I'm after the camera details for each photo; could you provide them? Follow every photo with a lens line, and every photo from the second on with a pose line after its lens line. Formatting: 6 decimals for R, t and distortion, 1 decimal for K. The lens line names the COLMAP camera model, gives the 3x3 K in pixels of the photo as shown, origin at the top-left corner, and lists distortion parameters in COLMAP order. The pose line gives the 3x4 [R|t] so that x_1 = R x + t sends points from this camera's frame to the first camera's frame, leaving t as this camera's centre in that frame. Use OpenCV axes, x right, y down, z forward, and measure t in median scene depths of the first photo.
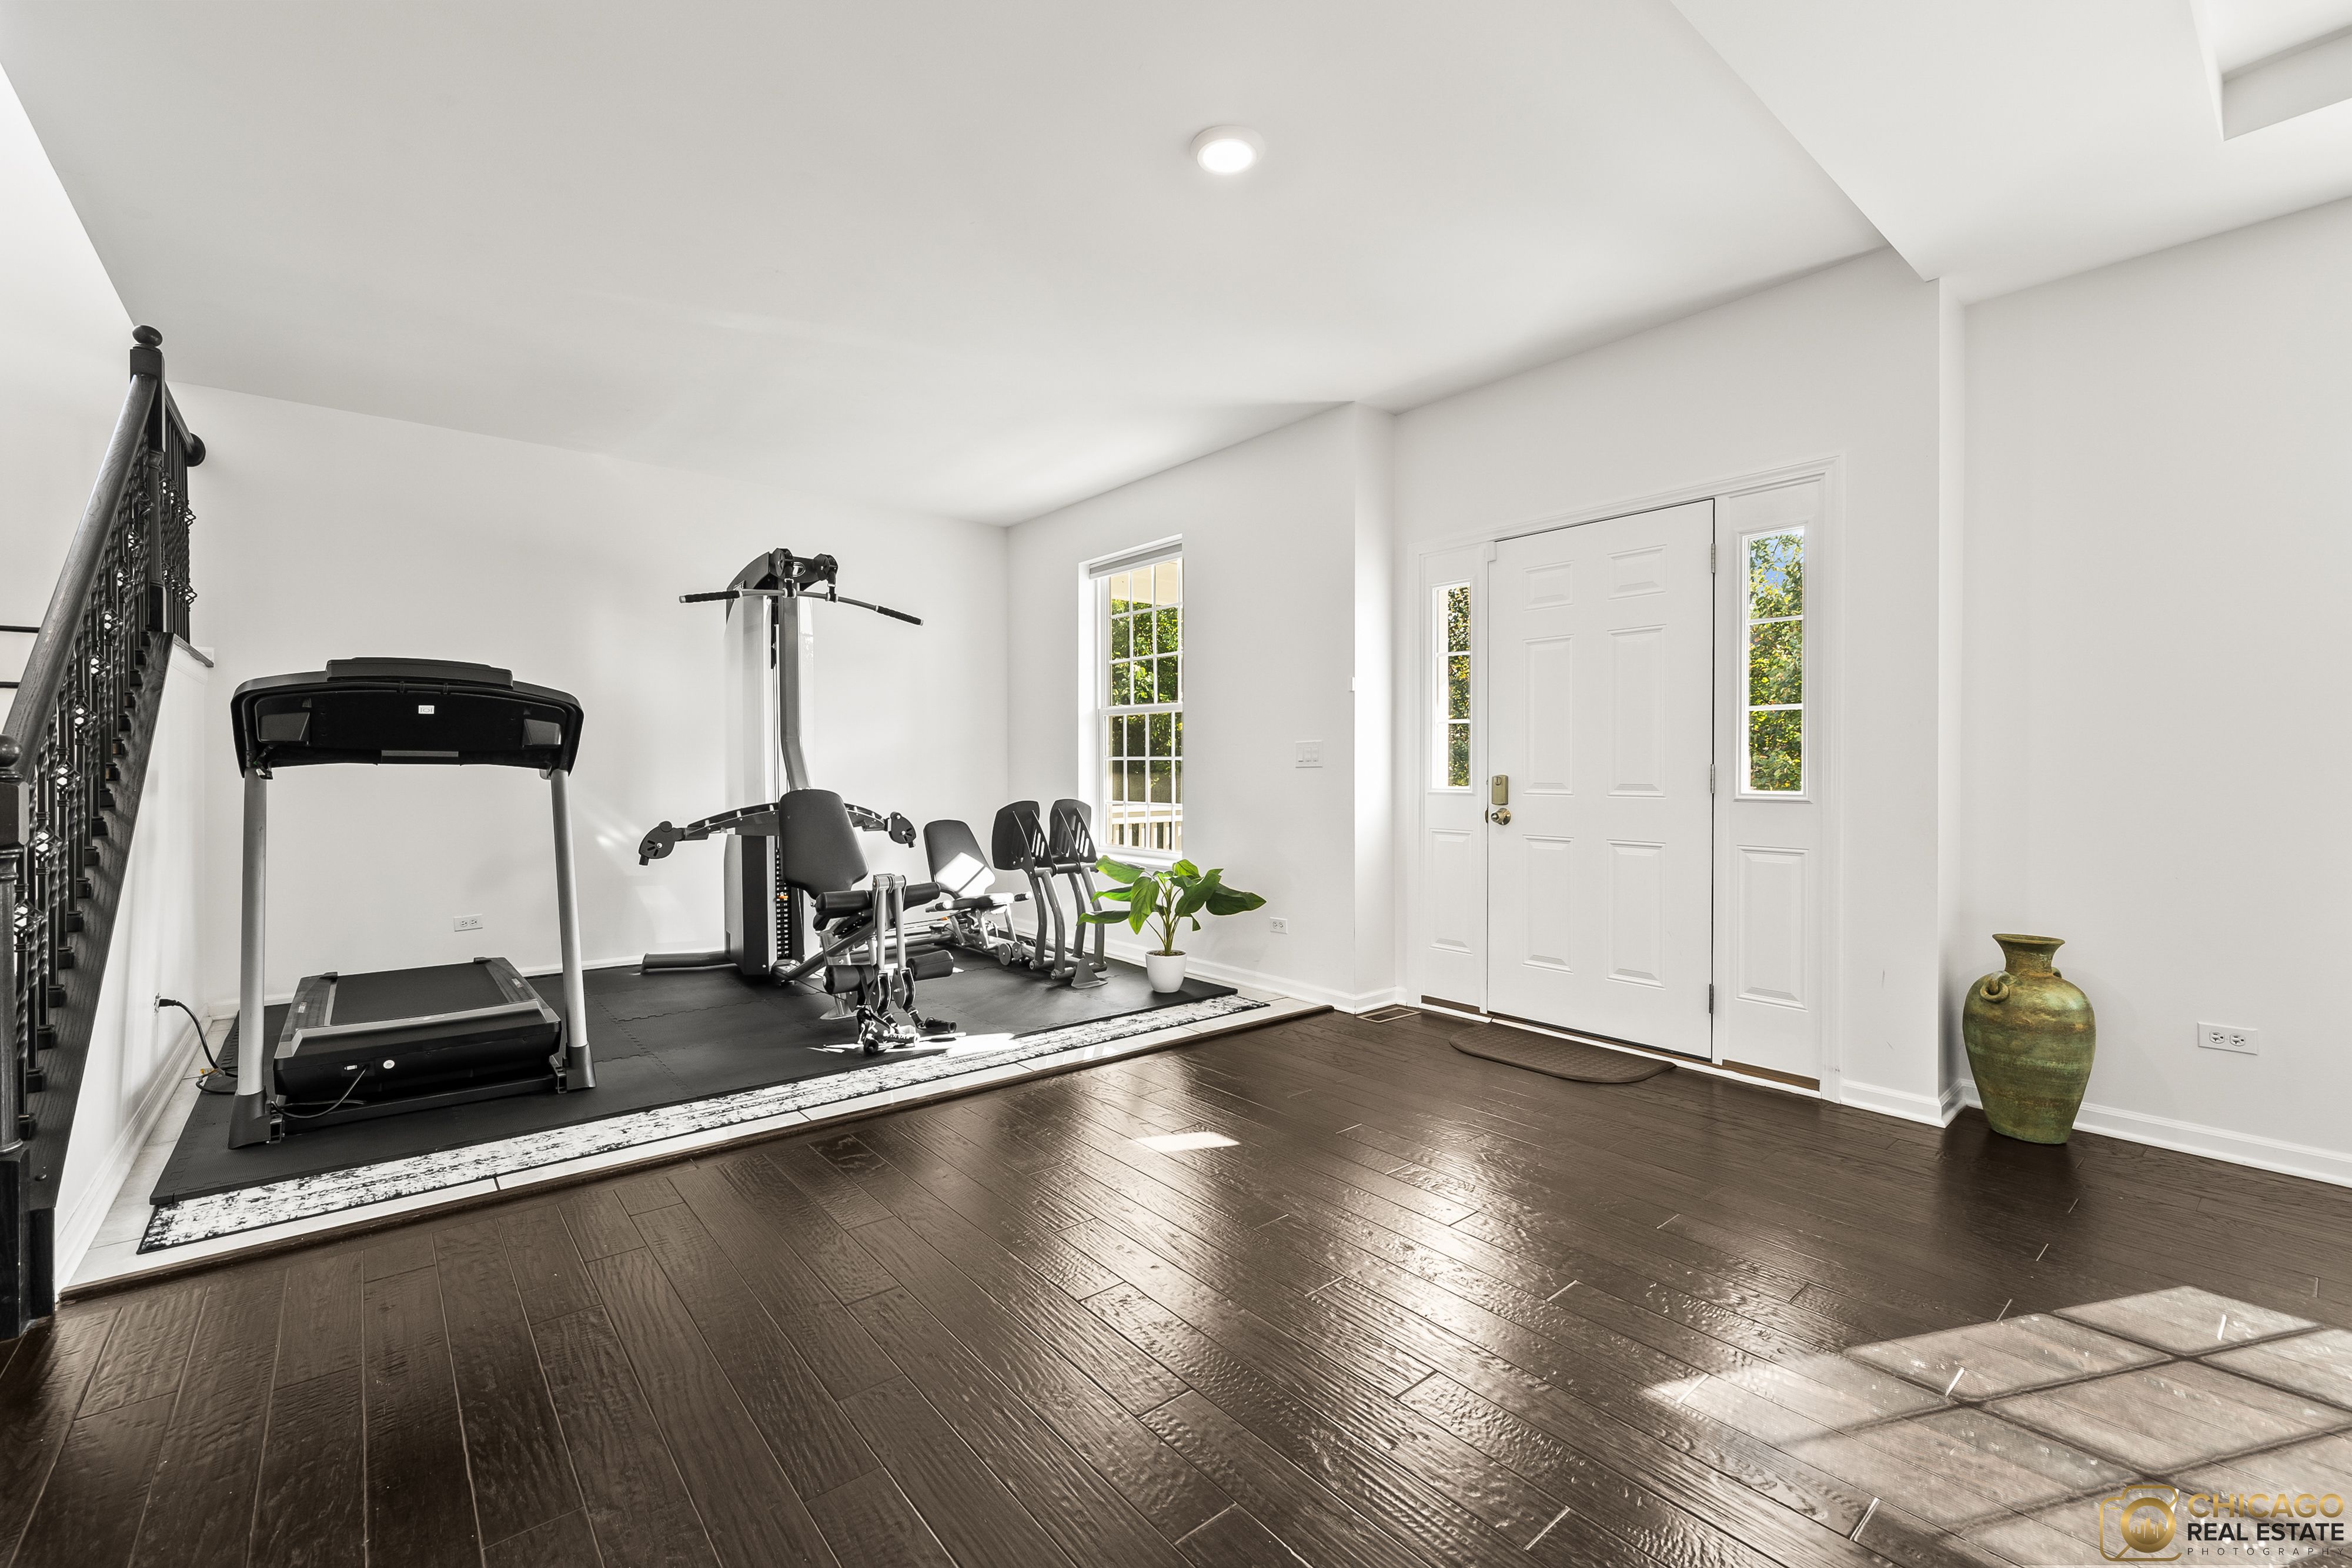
lens RADIAL K [[981.2, 0, 1176.0], [0, 981.2, 784.0], [0, 0, 1]] dist [0.000017, 0.000223]
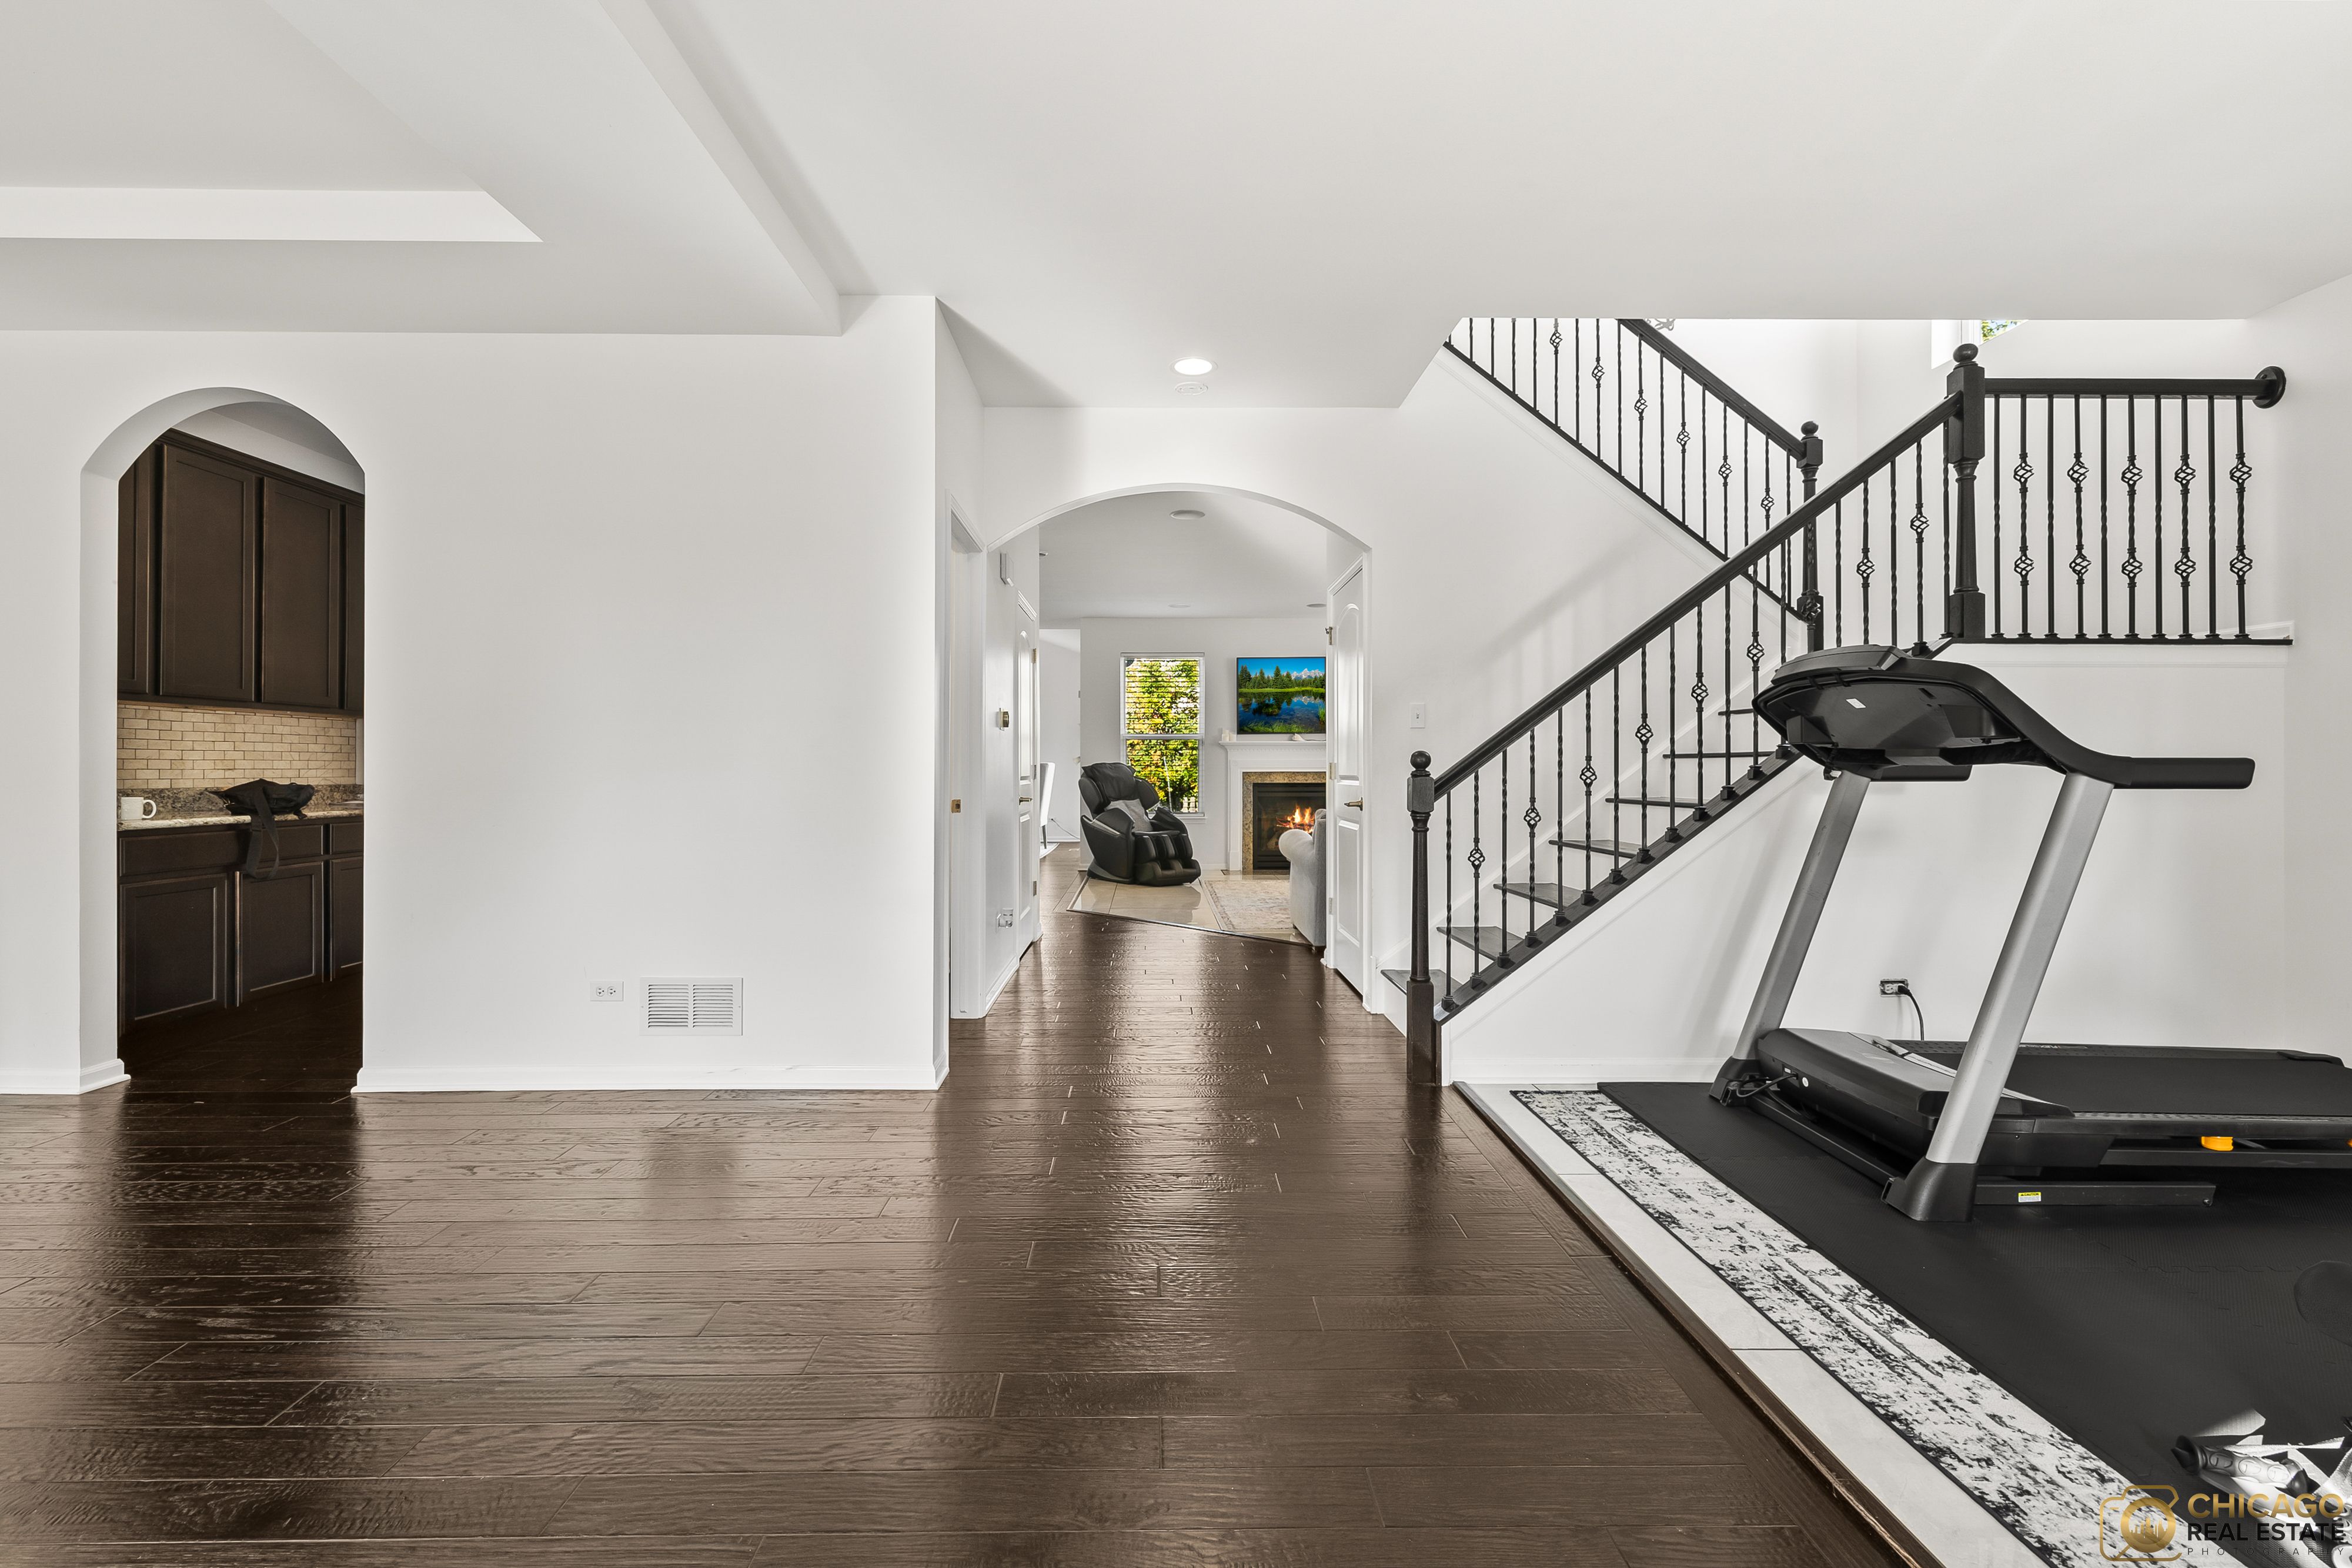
lens RADIAL K [[981.5, 0, 1168.5], [0, 981.5, 773.8], [0, 0, 1]] dist [0.000991, -0.000686]
pose [[-0.631472, 0.000907, -0.775398, 0.277985], [-0.010396, 0.999900, 0.009636, -0.014593], [0.775329, 0.014146, -0.631399, 0.942084]]
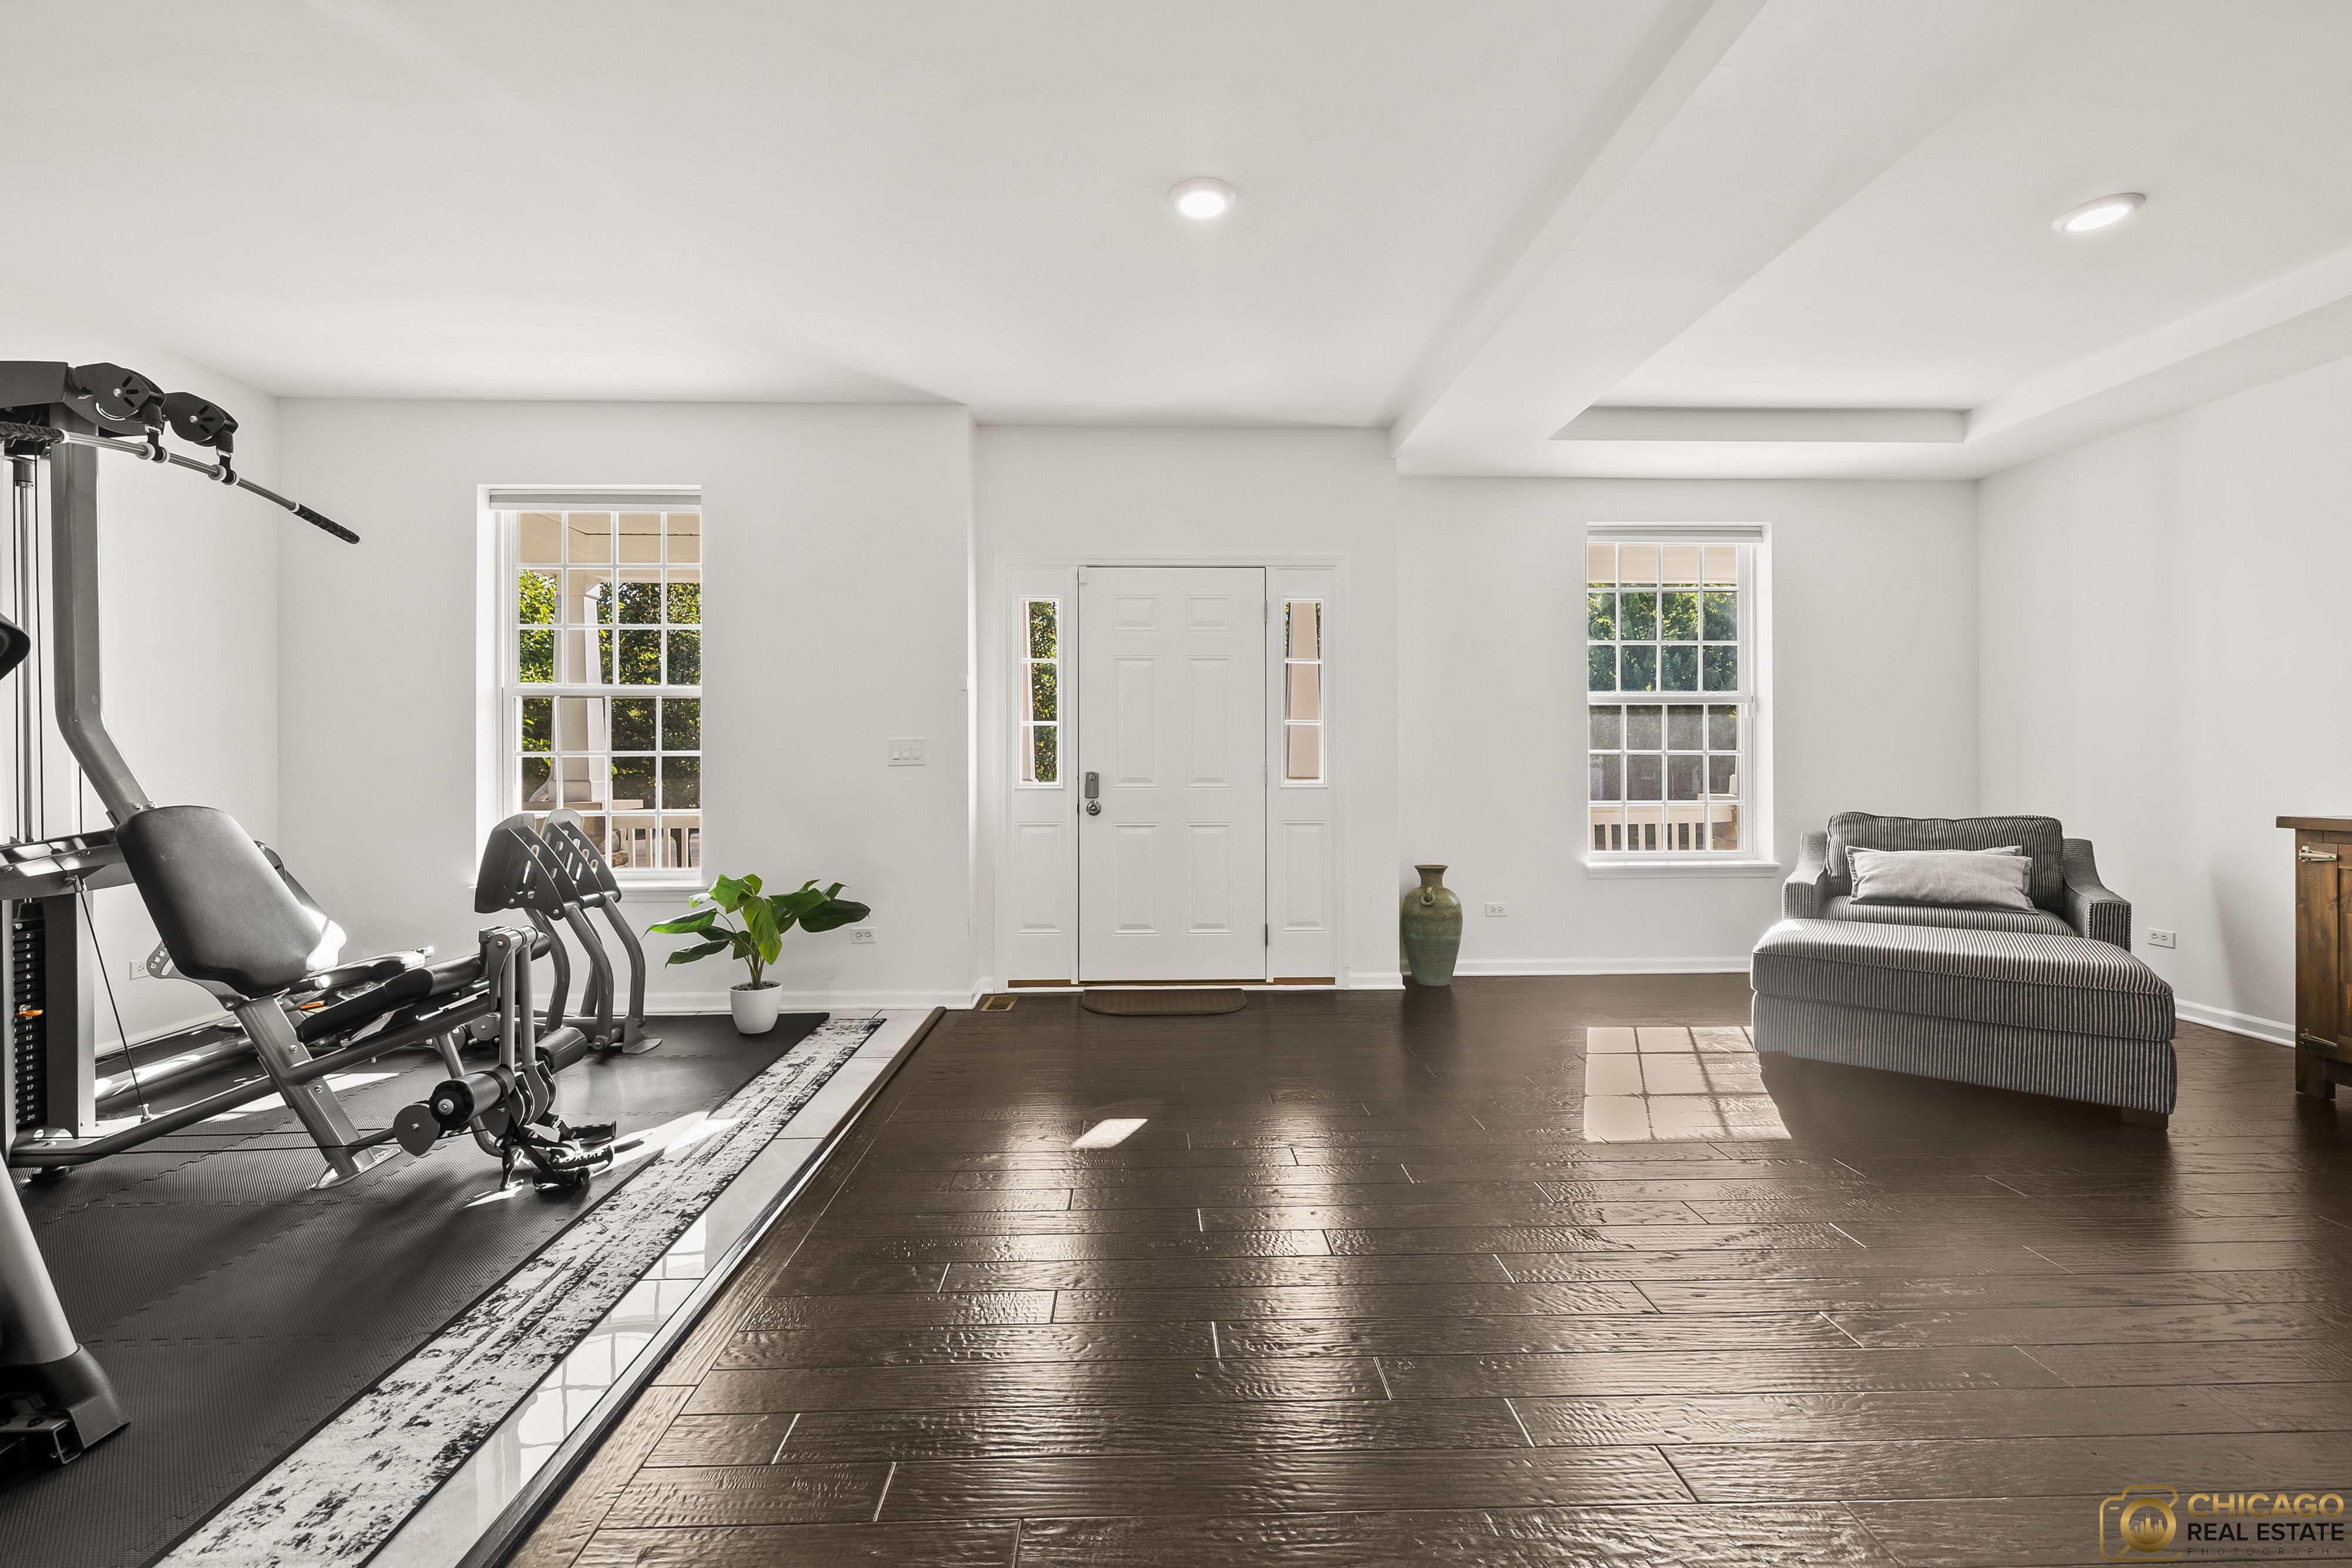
lens RADIAL K [[981.5, 0, 1168.5], [0, 981.5, 773.8], [0, 0, 1]] dist [0.000991, -0.000686]
pose [[0.619137, -0.009368, 0.785227, -0.600608], [0.015649, 0.999877, -0.000411, -0.005698], [-0.785127, 0.012542, 0.619208, 0.260776]]
